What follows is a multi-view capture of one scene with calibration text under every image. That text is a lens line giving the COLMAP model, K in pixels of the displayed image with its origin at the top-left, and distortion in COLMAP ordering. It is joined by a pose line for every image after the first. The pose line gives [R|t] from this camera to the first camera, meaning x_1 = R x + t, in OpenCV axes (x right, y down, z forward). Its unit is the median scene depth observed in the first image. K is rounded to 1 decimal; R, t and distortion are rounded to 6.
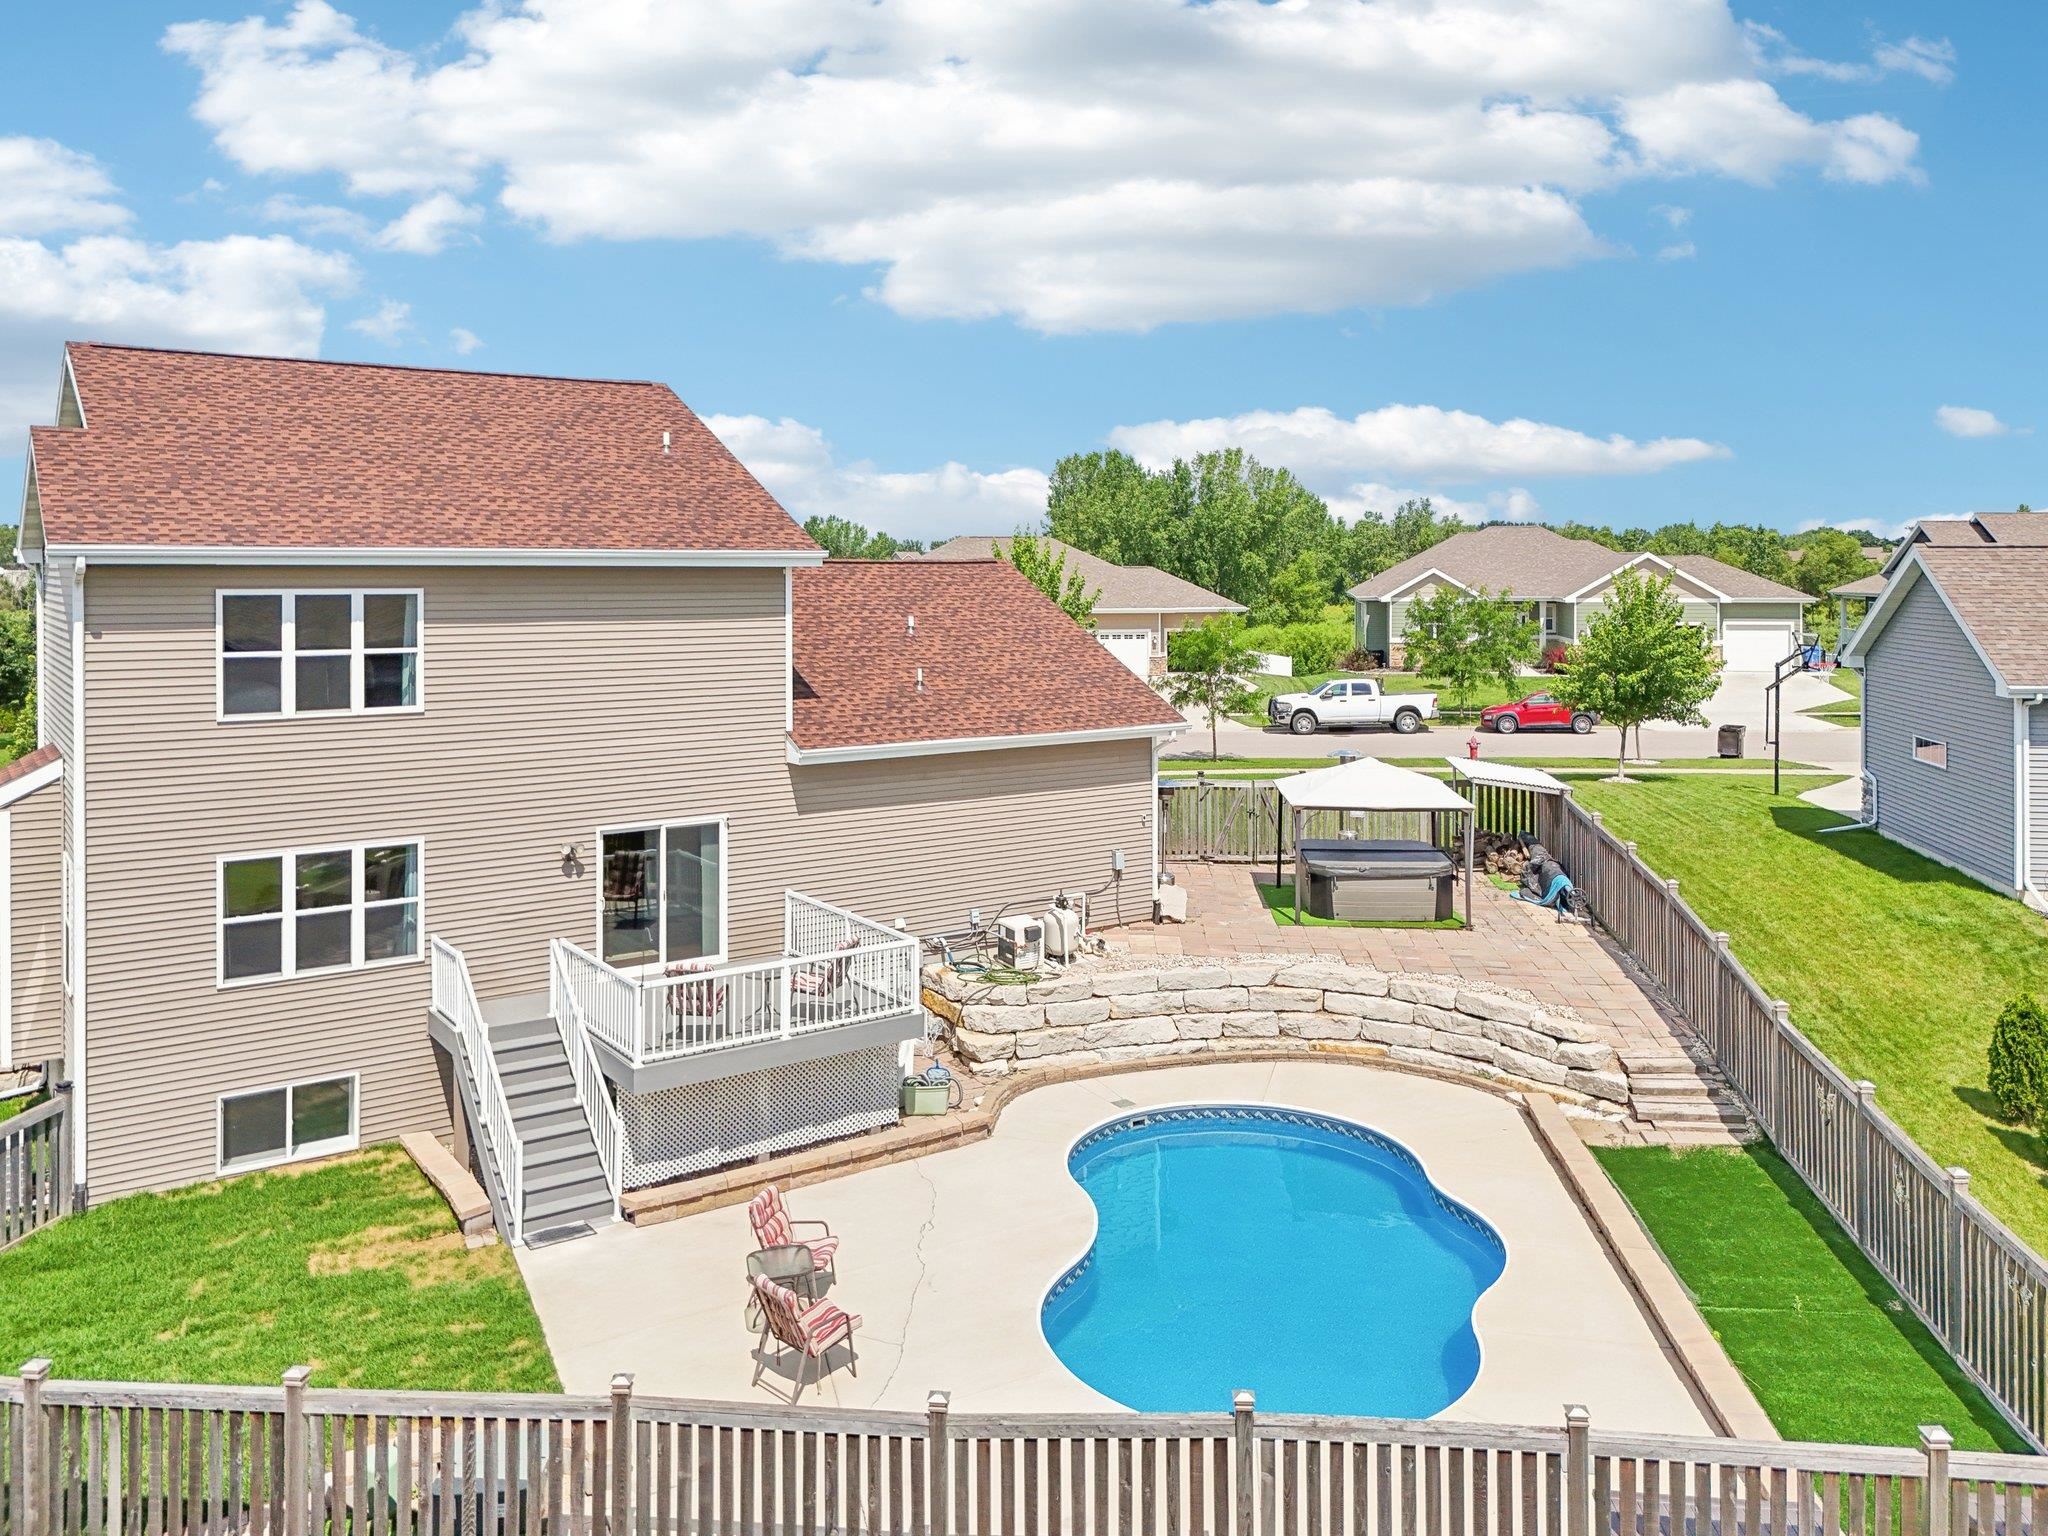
lens RADIAL K [[1572.7, 0, 1019.7], [0, 1572.7, 602.7], [0, 0, 1]] dist [0.058948, -0.078821]
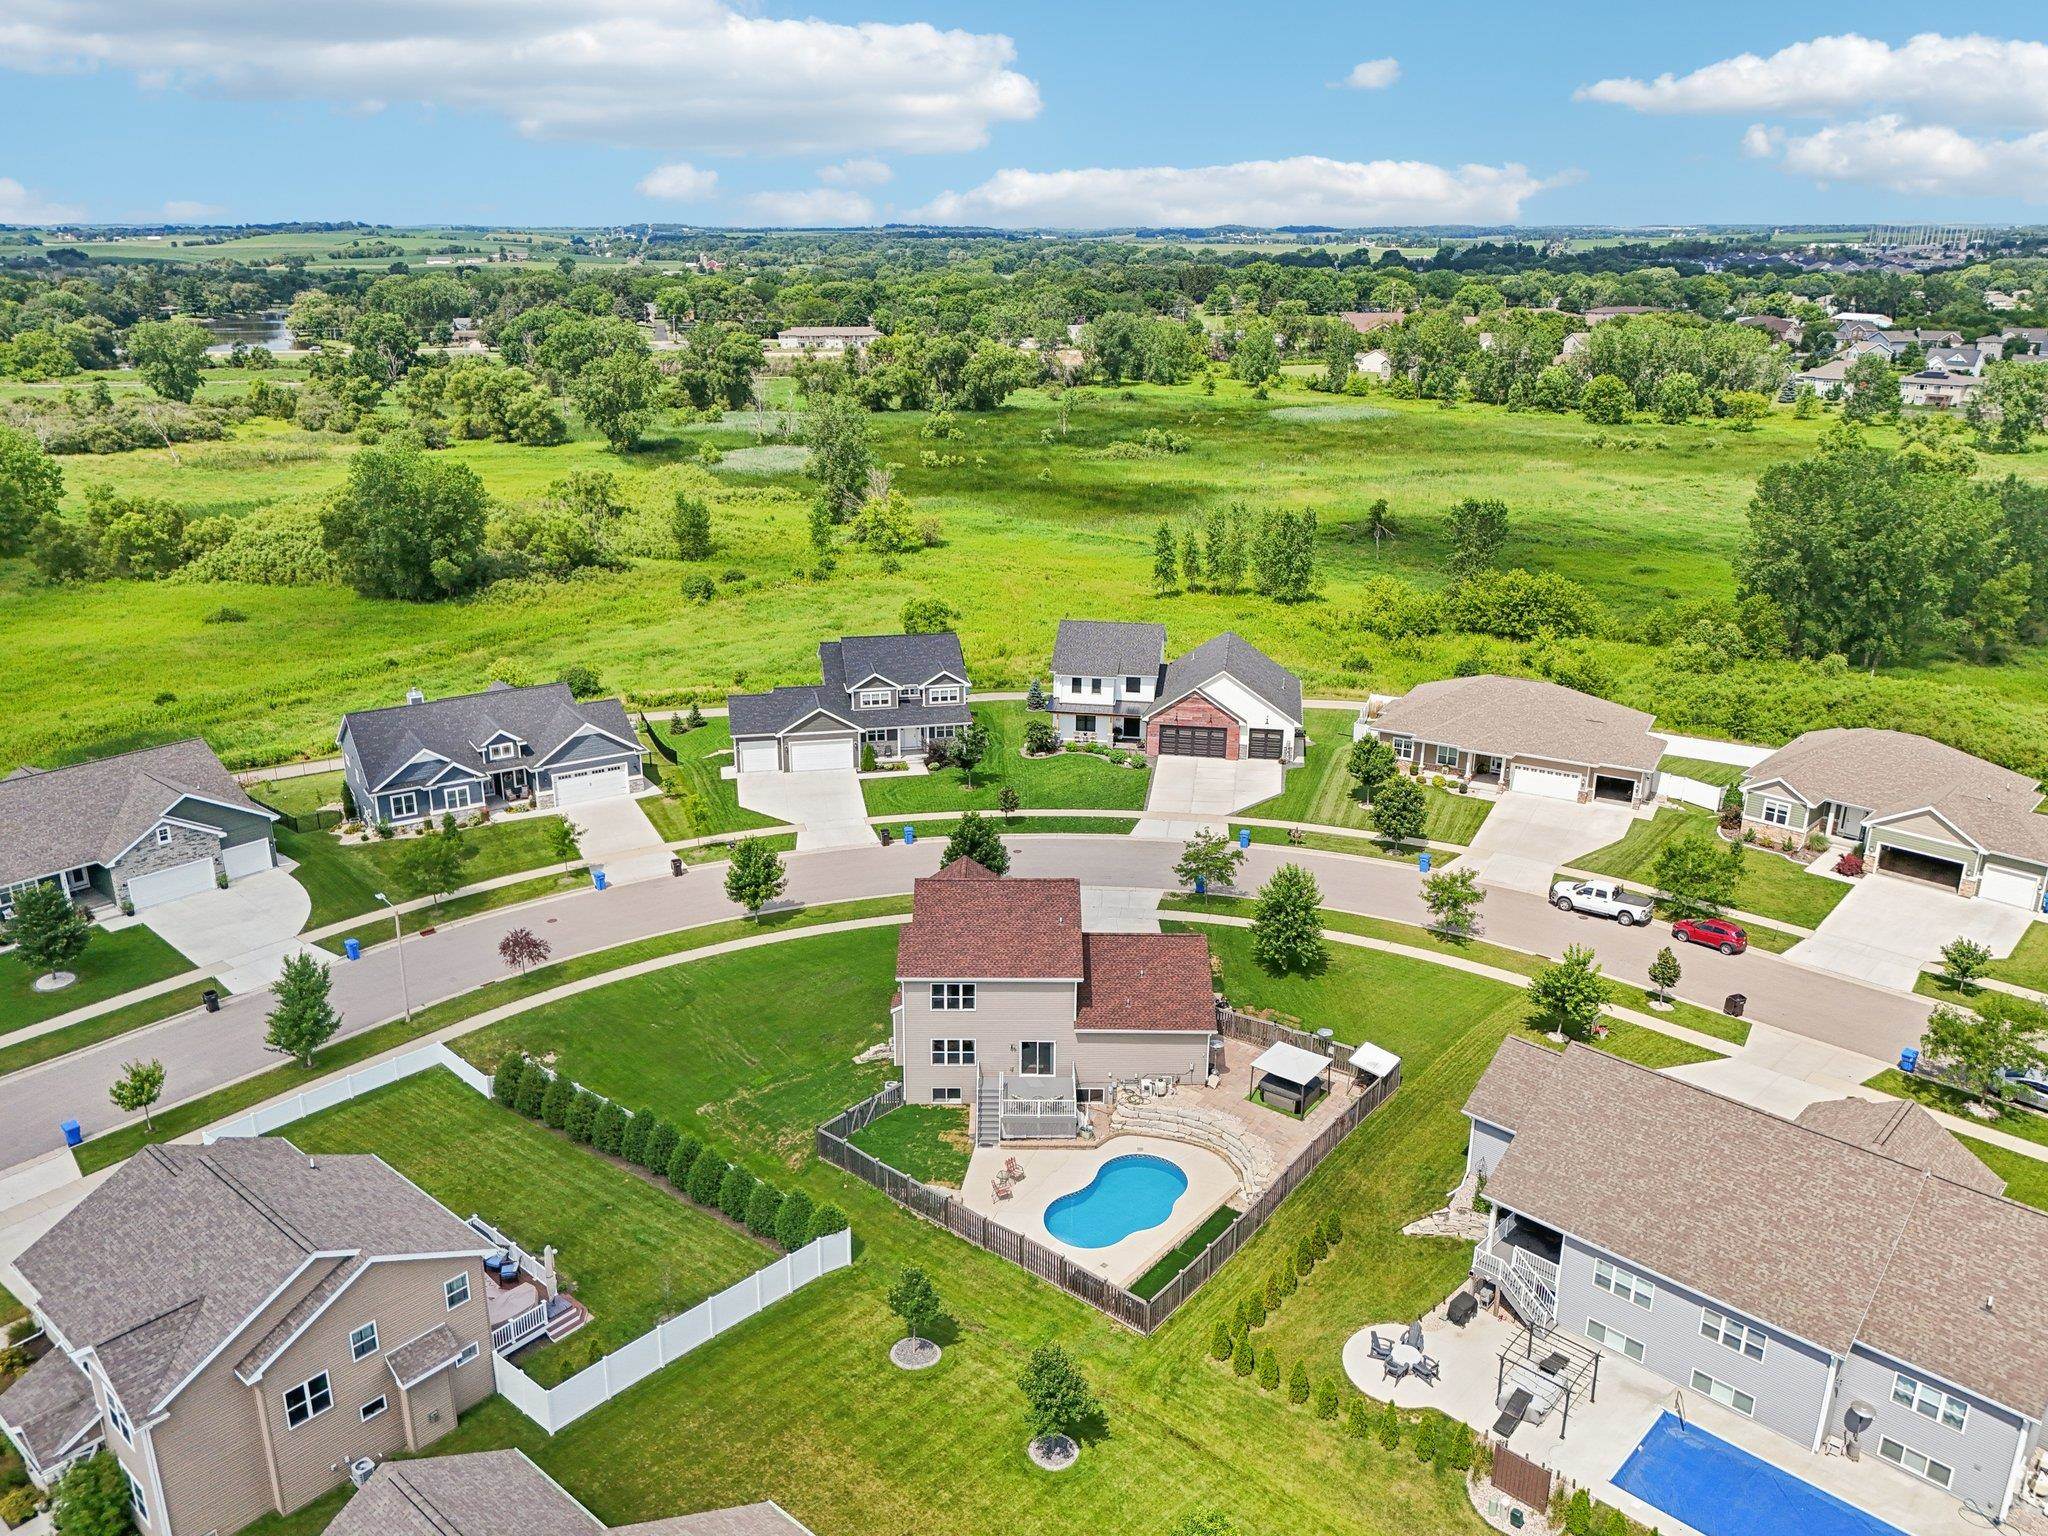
lens RADIAL K [[1535.8, 0, 1043.9], [0, 1535.8, 765.0], [0, 0, 1]] dist [0.083549, -0.098252]
pose [[0.830614, 0.193754, -0.522053, 1.579715], [-0.022880, 0.948597, 0.315658, -1.650822], [0.556378, -0.250245, 0.792351, -1.729239]]
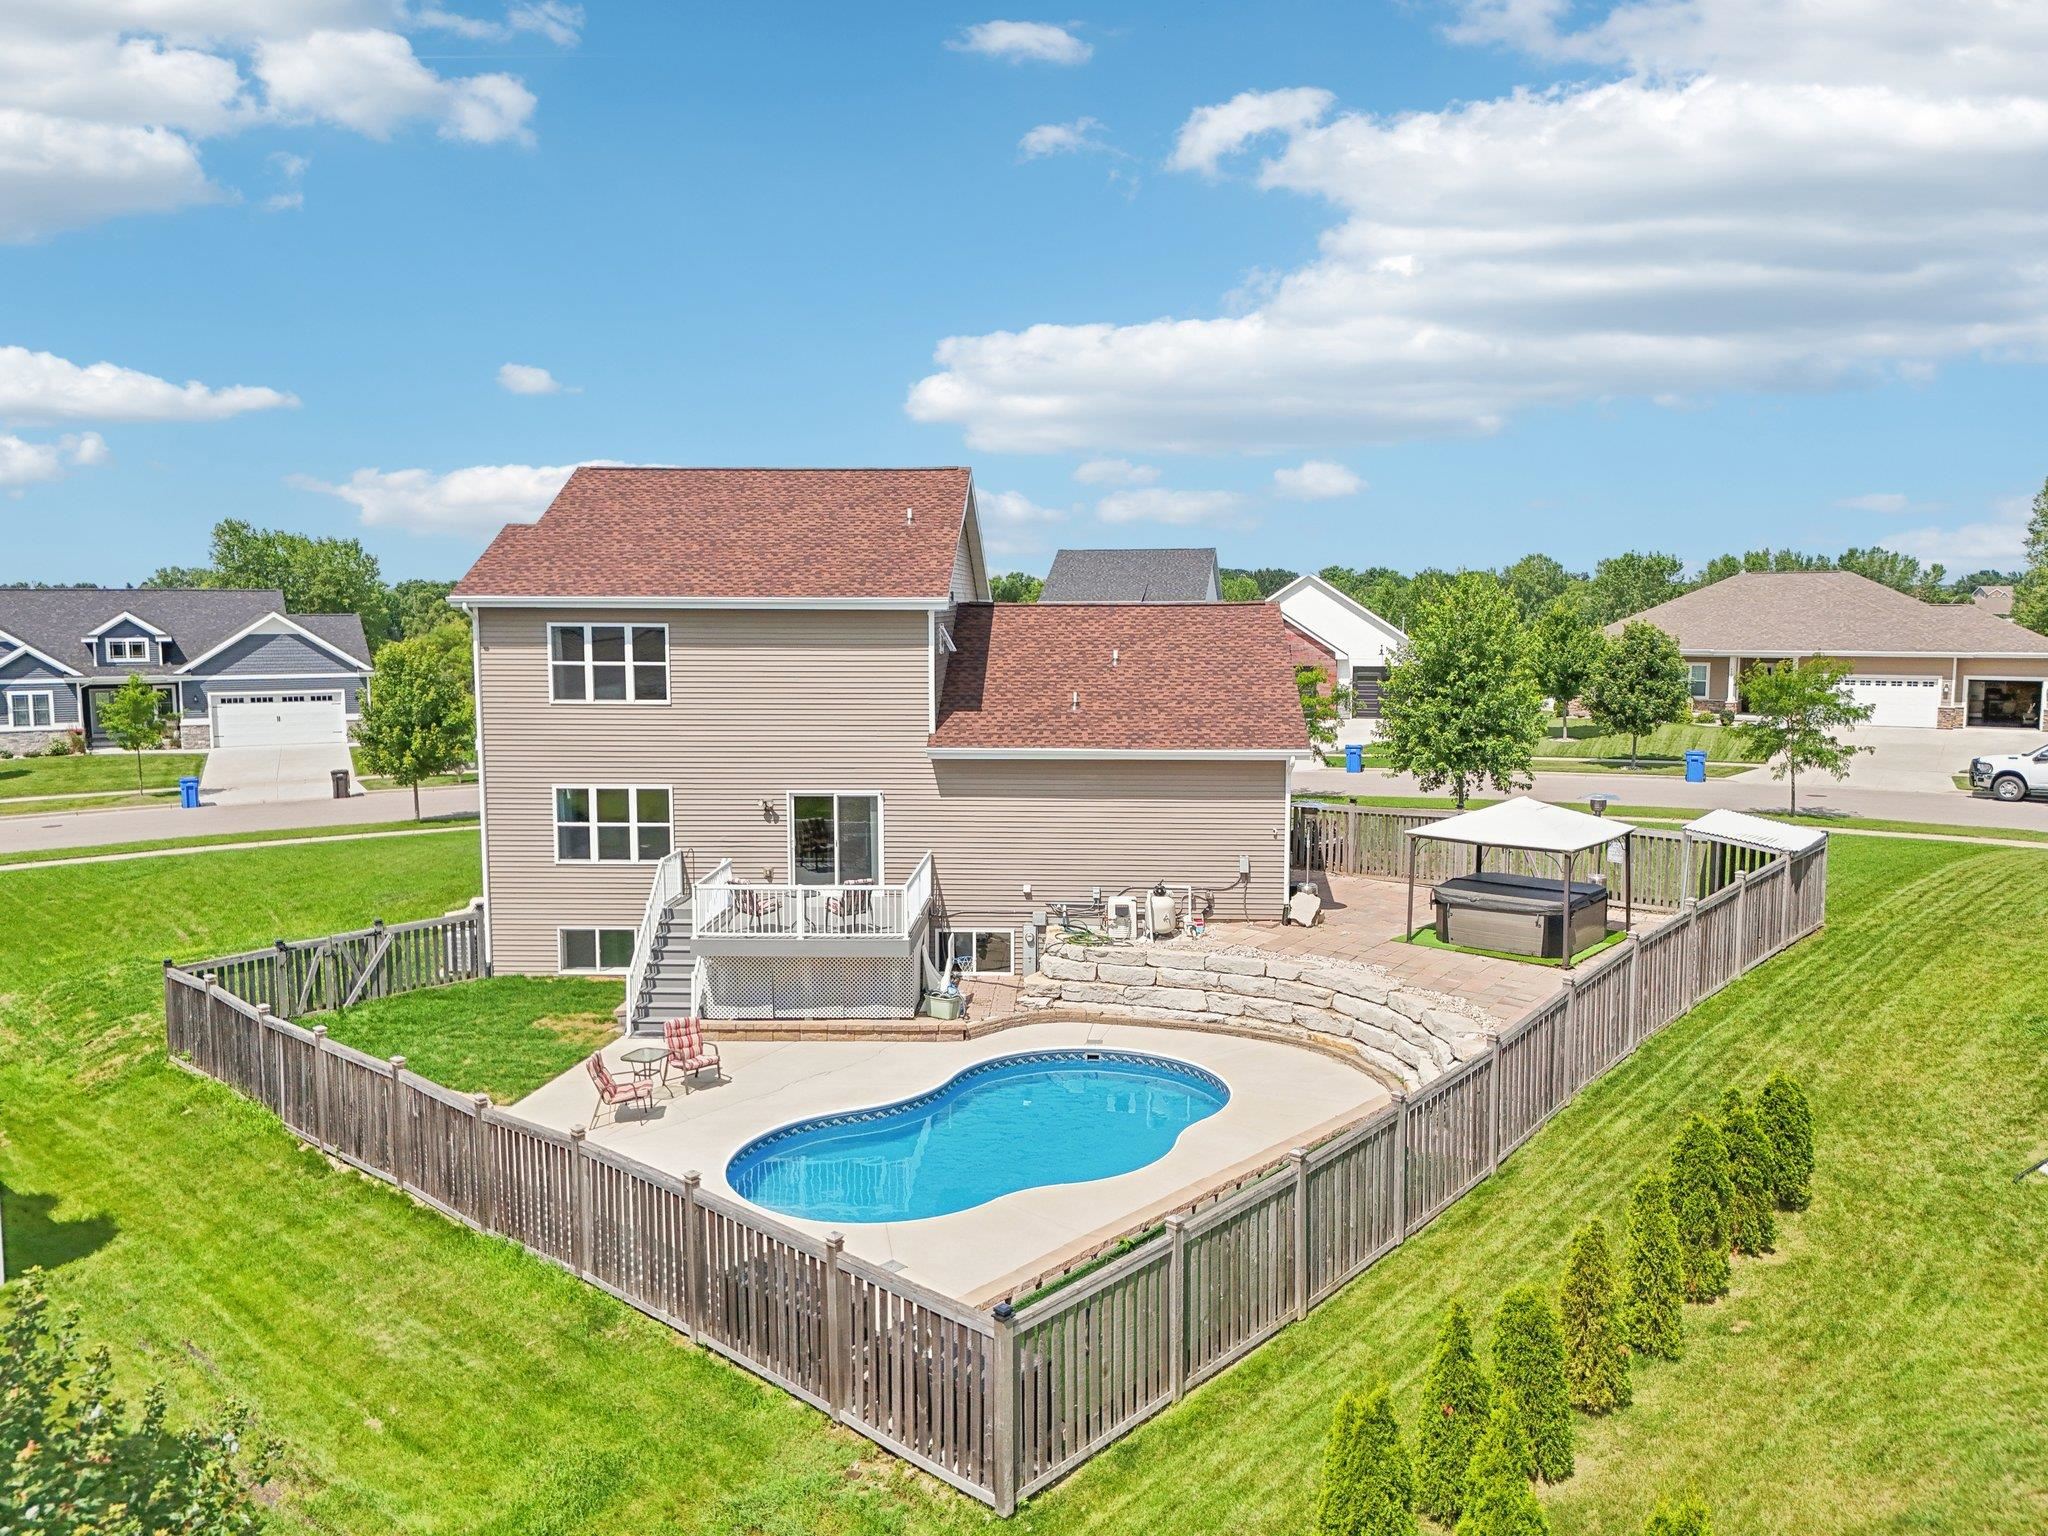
lens RADIAL K [[1535.8, 0, 1043.9], [0, 1535.8, 765.0], [0, 0, 1]] dist [0.083549, -0.098252]
pose [[0.799317, 0.062274, -0.597674, 0.756804], [-0.013672, 0.996243, 0.085519, -0.004876], [0.600754, -0.060185, 0.797165, 0.019591]]
